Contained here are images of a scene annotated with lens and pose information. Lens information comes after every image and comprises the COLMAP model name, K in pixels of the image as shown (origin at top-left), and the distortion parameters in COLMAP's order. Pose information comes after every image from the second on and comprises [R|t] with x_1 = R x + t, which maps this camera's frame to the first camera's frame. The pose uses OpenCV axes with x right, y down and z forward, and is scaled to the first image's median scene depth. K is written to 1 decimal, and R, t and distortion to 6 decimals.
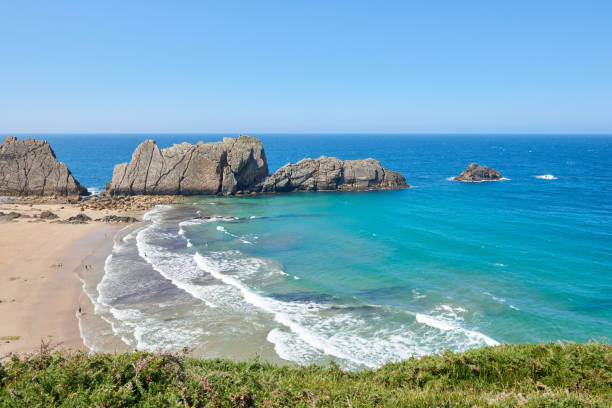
lens RADIAL K [[436.5, 0, 310.1], [0, 436.5, 198.8], [0, 0, 1]] dist [0.006477, 0.003824]
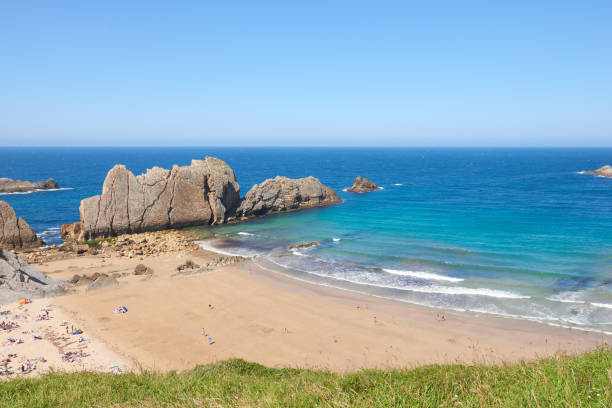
lens RADIAL K [[436.5, 0, 315.5], [0, 436.5, 201.5], [0, 0, 1]] dist [0.006477, 0.003824]
pose [[0.803465, -0.075449, 0.590552, -0.559503], [0.091669, 0.995786, 0.002502, -0.037643], [-0.588253, 0.052125, 0.806996, 0.142548]]
